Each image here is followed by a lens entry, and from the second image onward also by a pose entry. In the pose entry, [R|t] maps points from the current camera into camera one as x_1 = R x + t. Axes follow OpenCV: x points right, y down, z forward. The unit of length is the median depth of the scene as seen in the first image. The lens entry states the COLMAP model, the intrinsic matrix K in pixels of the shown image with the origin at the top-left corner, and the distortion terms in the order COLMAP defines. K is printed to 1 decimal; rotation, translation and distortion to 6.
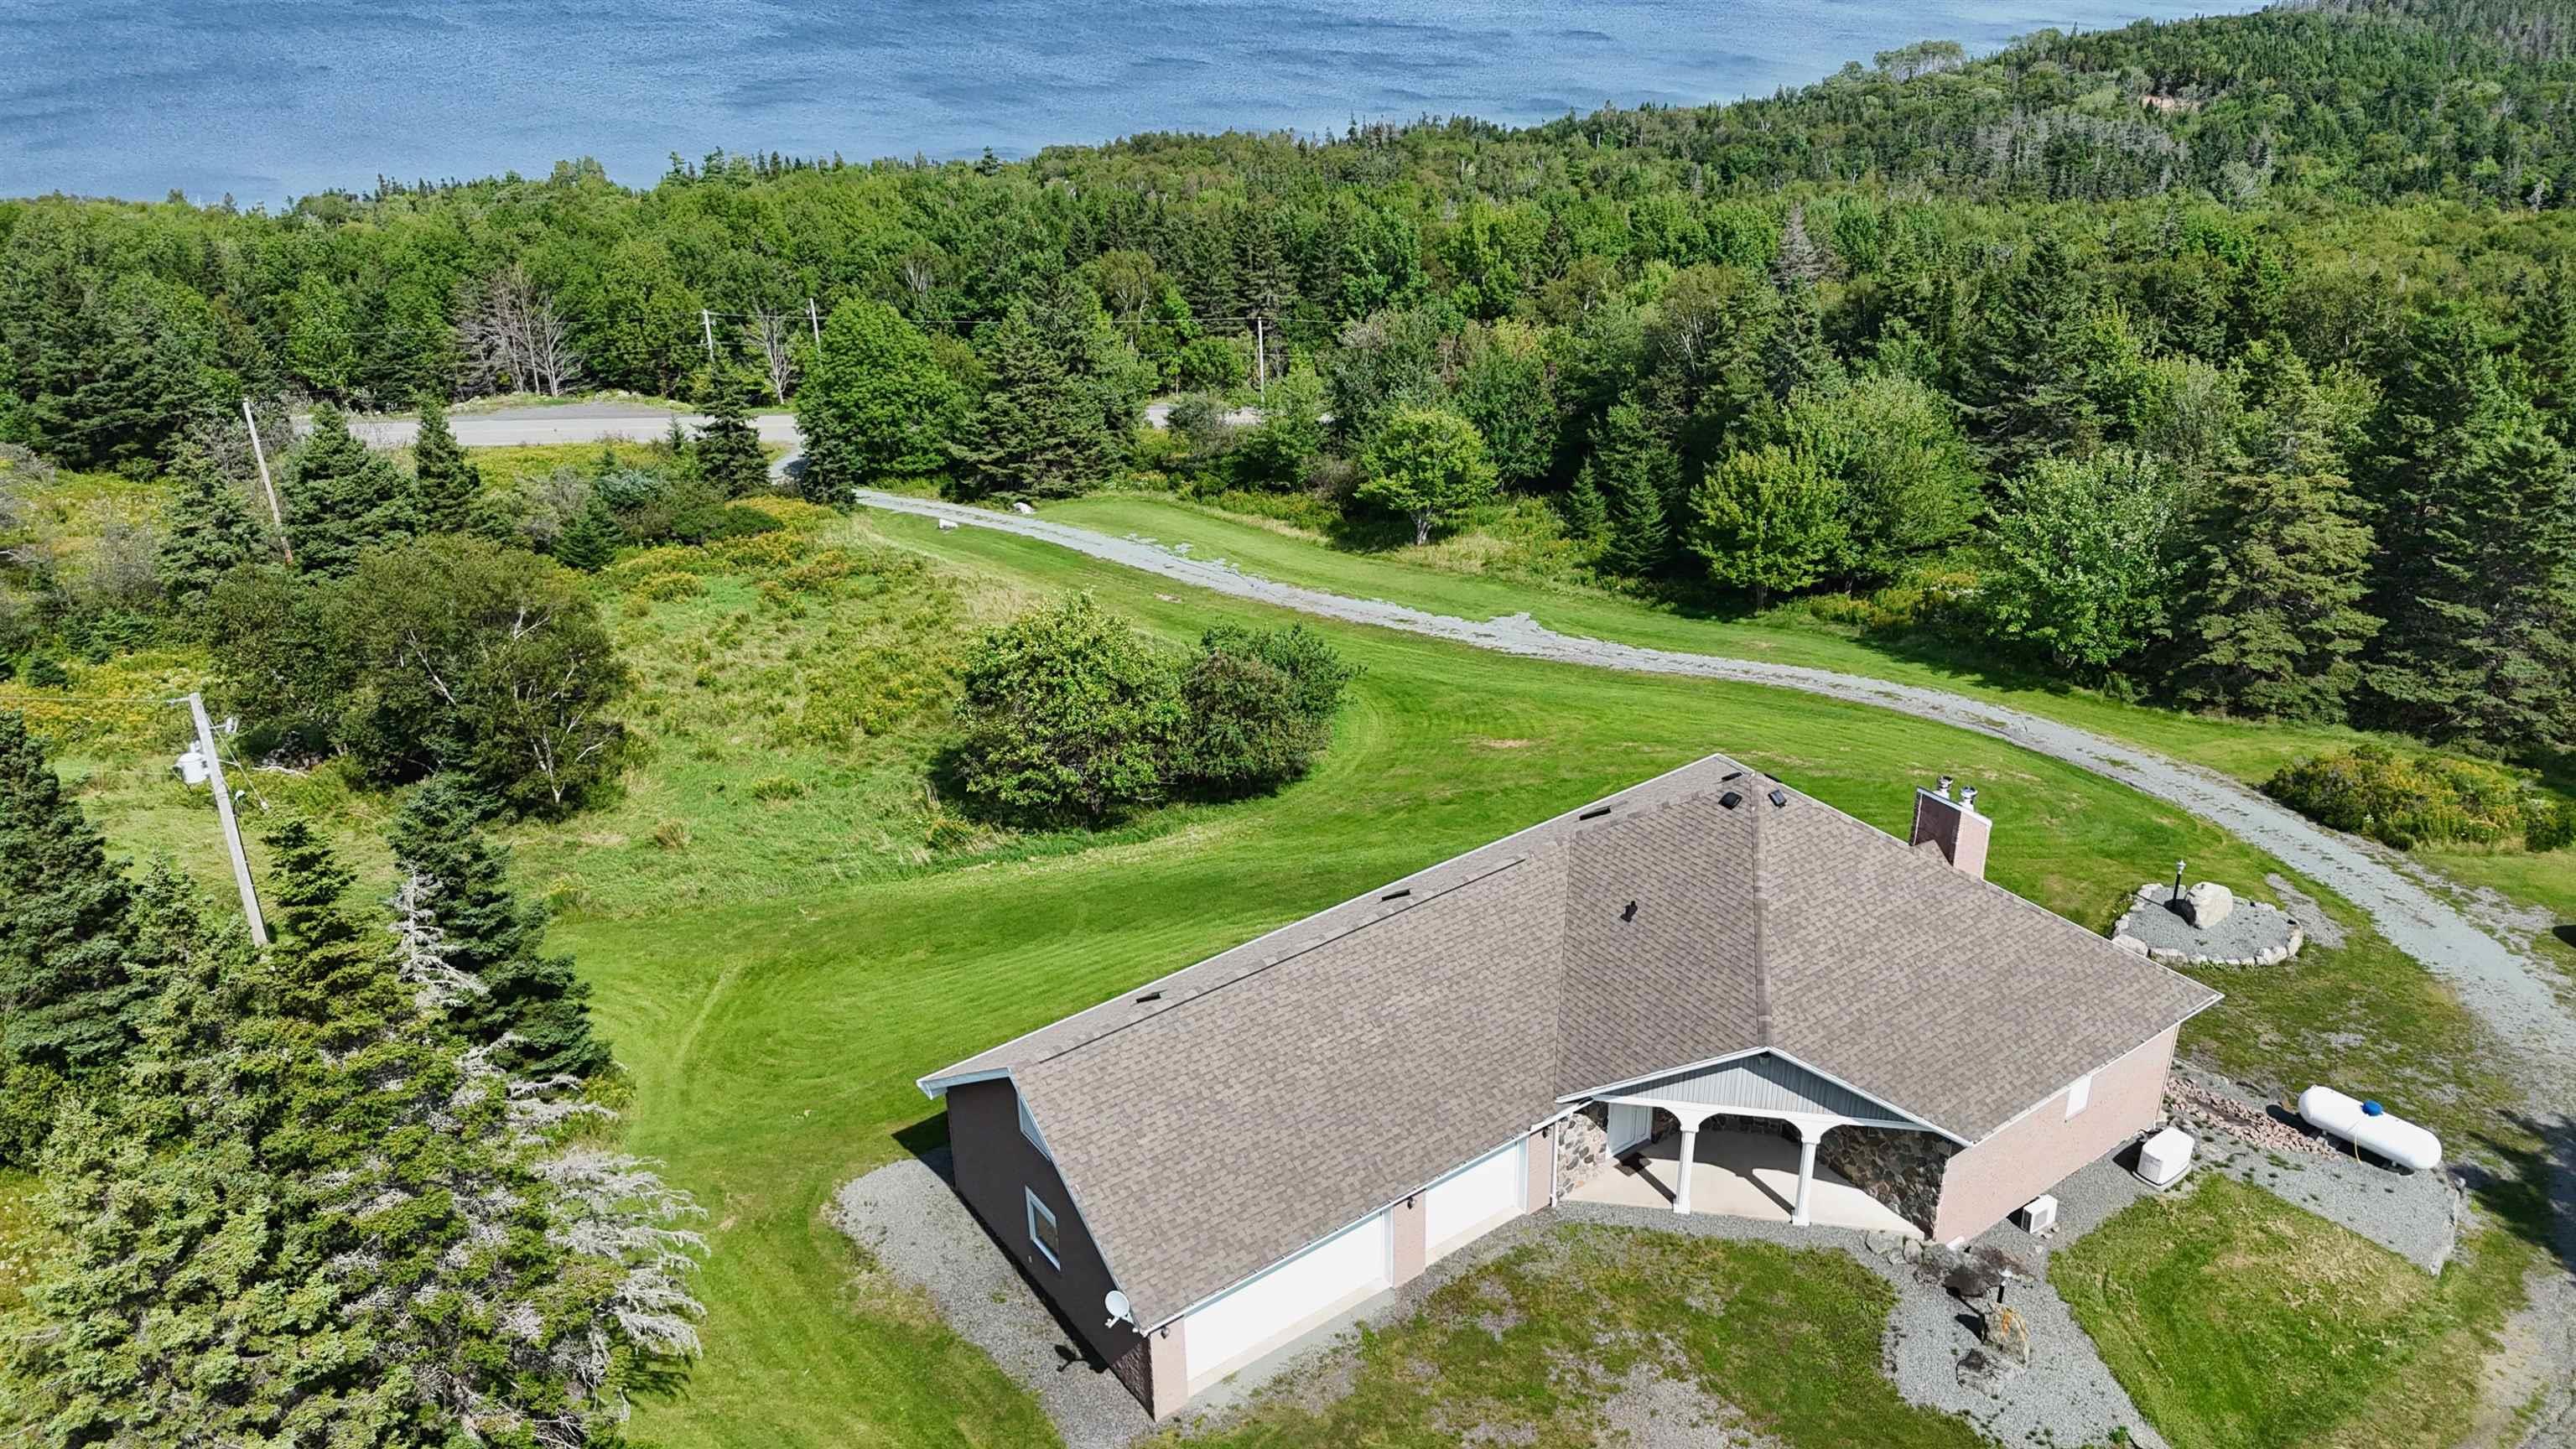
lens RADIAL K [[1883.2, 0, 1279.1], [0, 1883.2, 729.3], [0, 0, 1]] dist [0.061773, -0.057180]
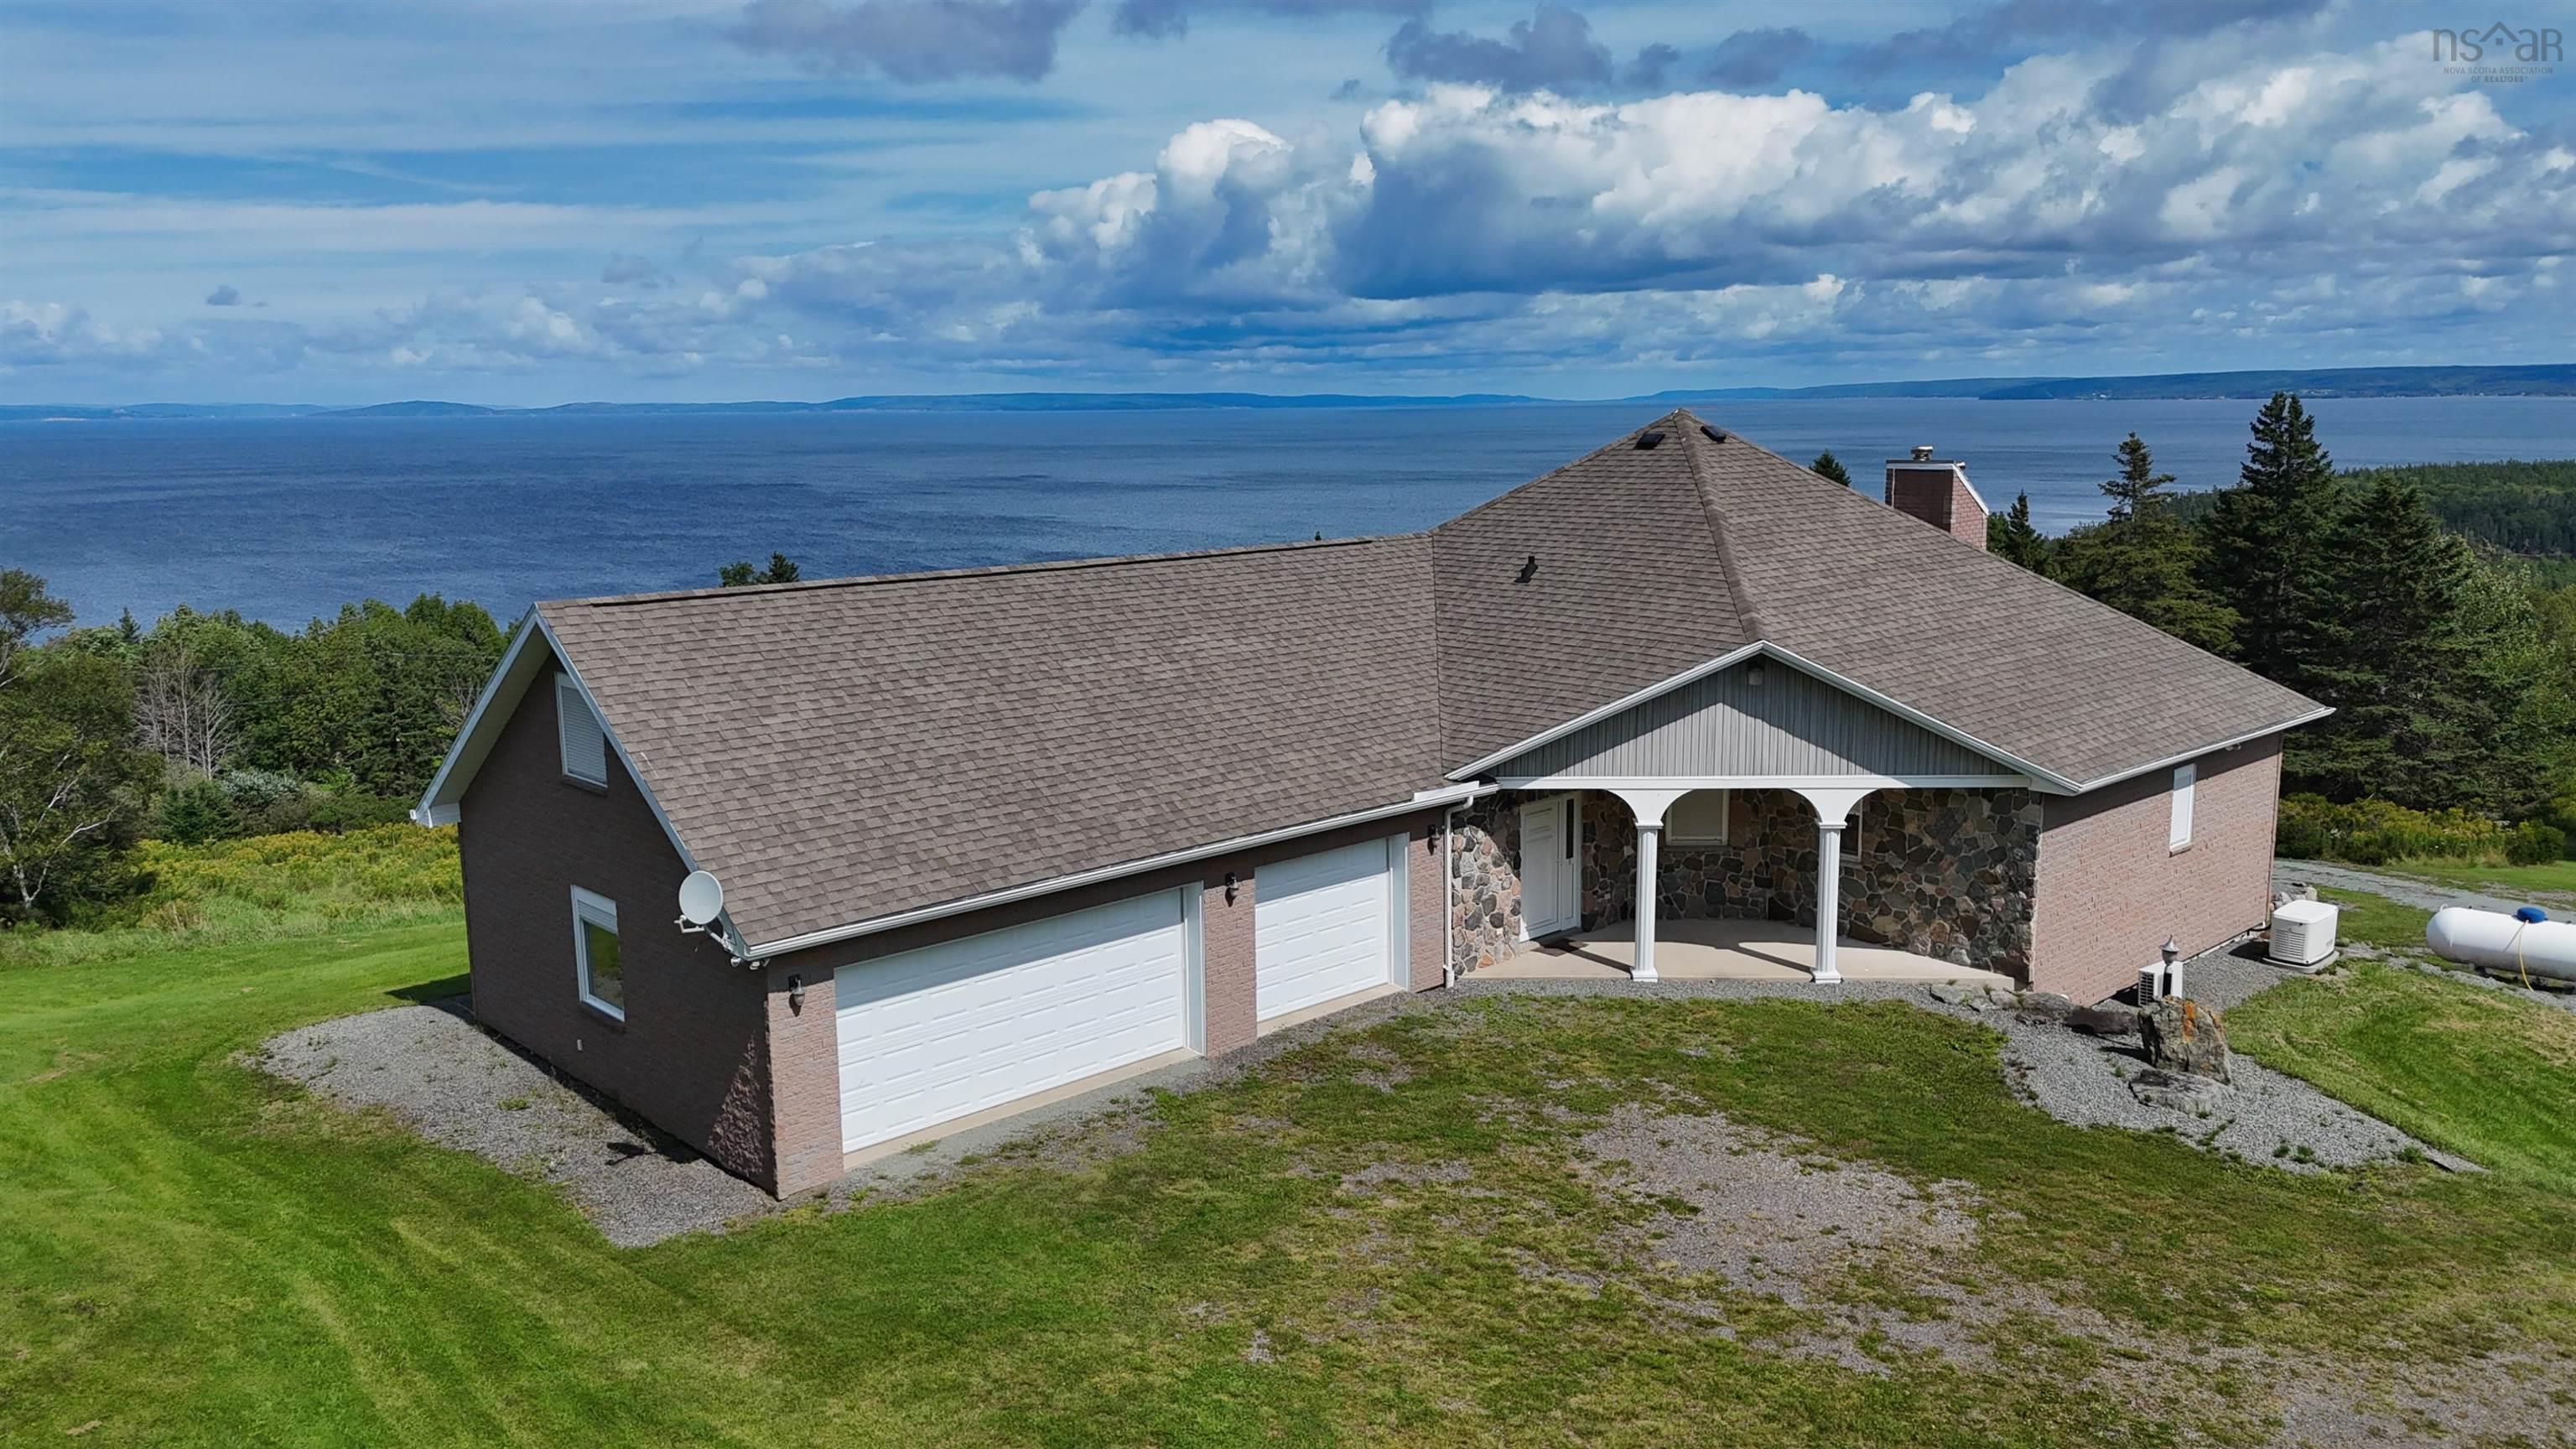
lens RADIAL K [[1883.2, 0, 1279.1], [0, 1883.2, 729.3], [0, 0, 1]] dist [0.061773, -0.057180]
pose [[0.991927, -0.008611, 0.126514, 0.008462], [0.045410, 0.955649, -0.290986, 0.368460], [-0.118398, 0.294382, 0.948325, 0.395523]]
